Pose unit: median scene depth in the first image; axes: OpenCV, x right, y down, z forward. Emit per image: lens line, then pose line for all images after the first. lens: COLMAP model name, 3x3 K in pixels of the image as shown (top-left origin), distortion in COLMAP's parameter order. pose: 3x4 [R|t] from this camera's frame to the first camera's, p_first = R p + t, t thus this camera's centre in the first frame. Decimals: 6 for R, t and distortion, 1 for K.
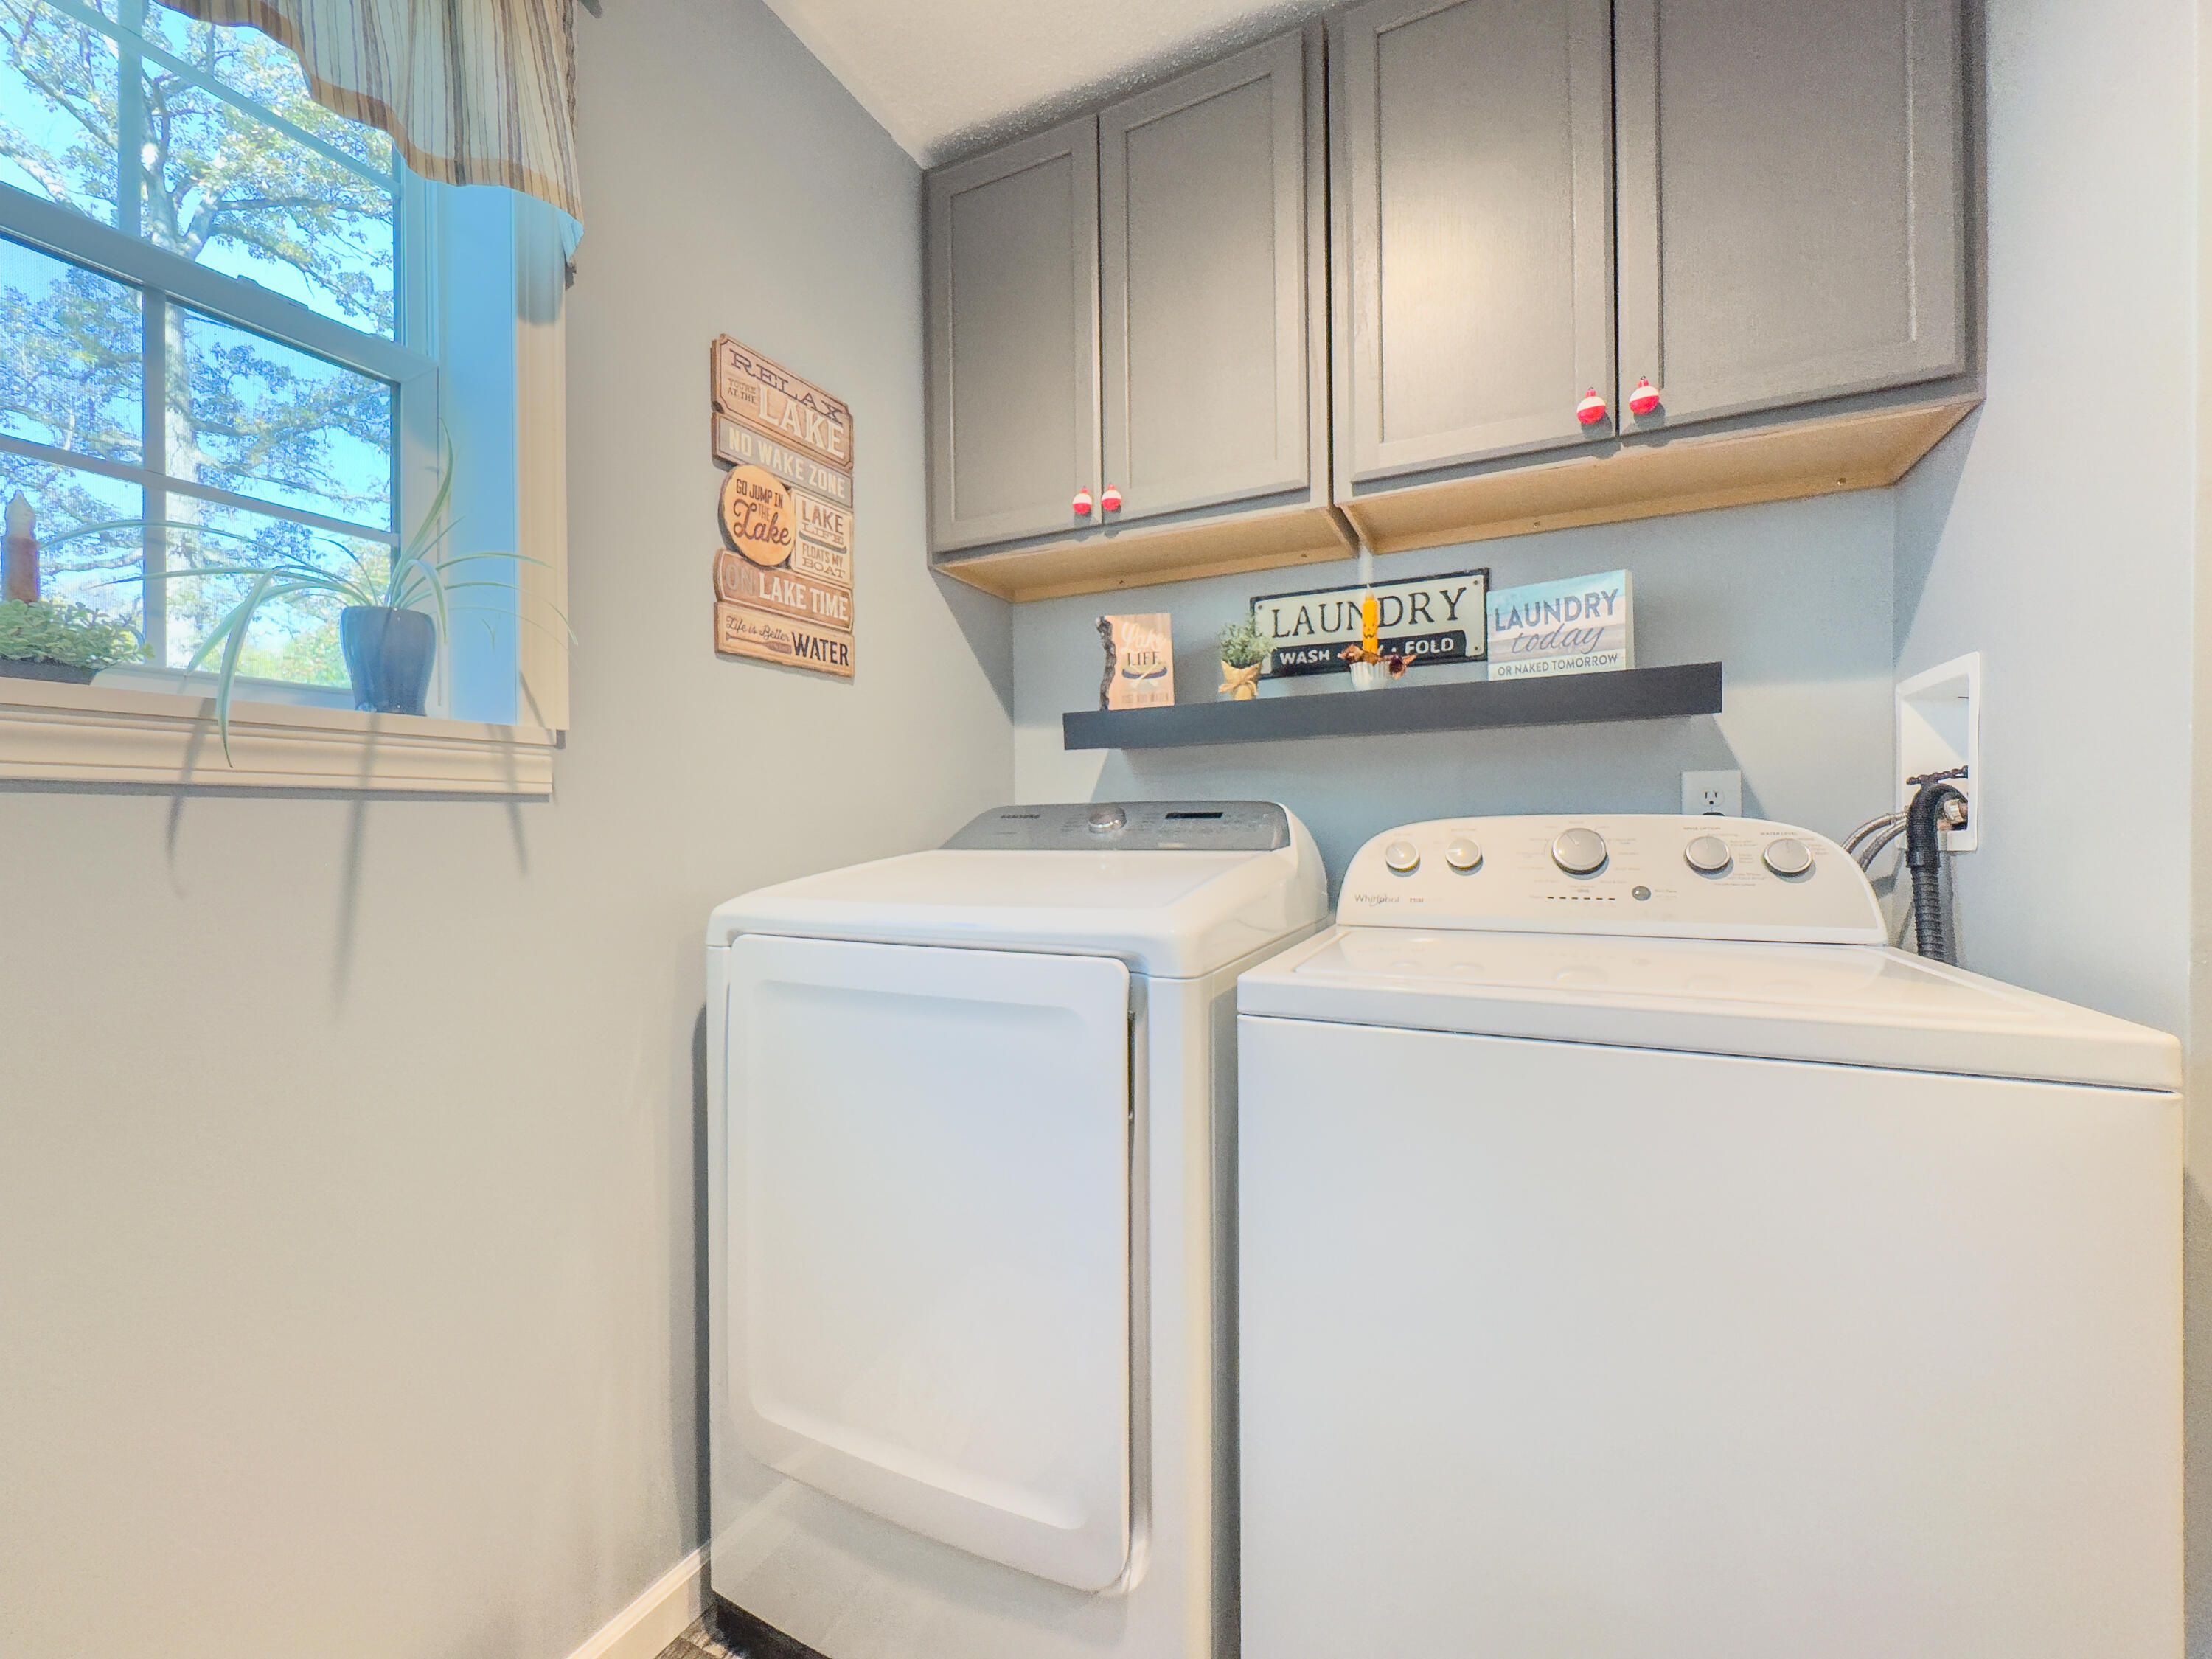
lens RADIAL K [[885.3, 0, 1106.0], [0, 885.3, 829.5], [0, 0, 1]] dist [-0.002004, -0.000018]
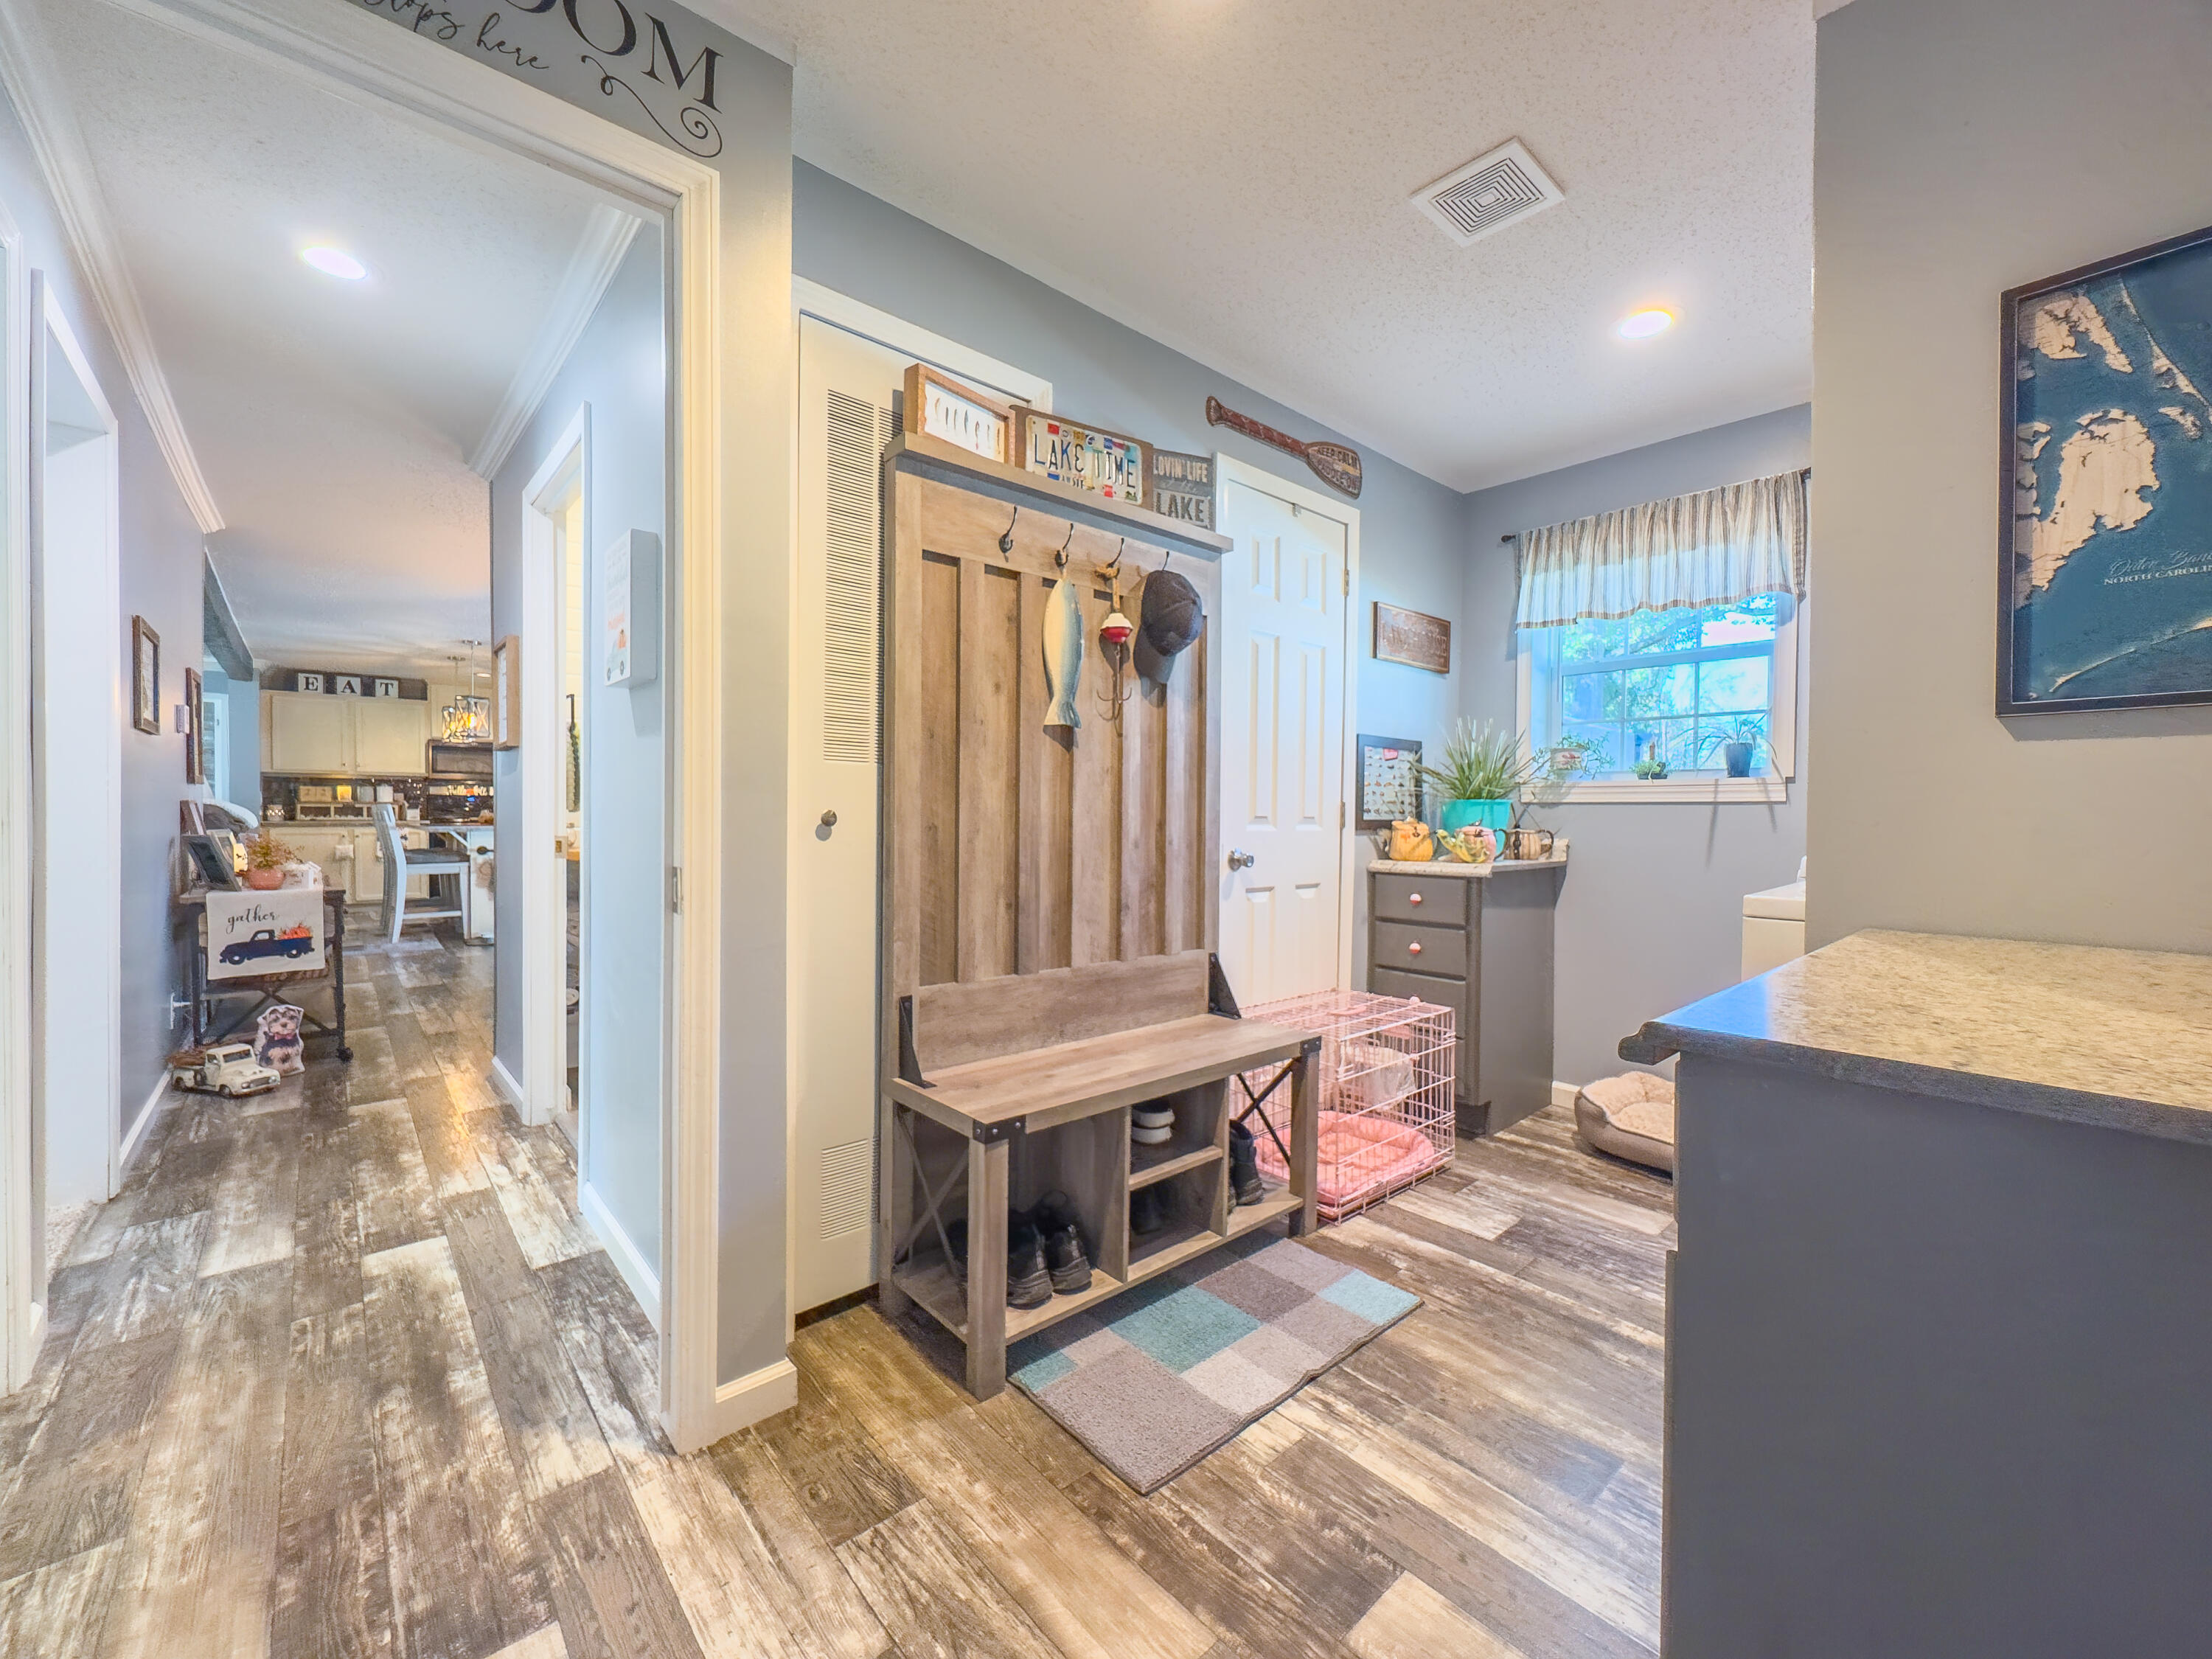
lens RADIAL K [[885.3, 0, 1106.0], [0, 885.3, 829.5], [0, 0, 1]] dist [-0.002004, -0.000018]
pose [[-0.385280, 0.015356, -0.922672, 2.830573], [-0.008490, 0.999760, 0.020184, 0.008323], [0.922761, 0.015610, -0.385058, 0.174966]]
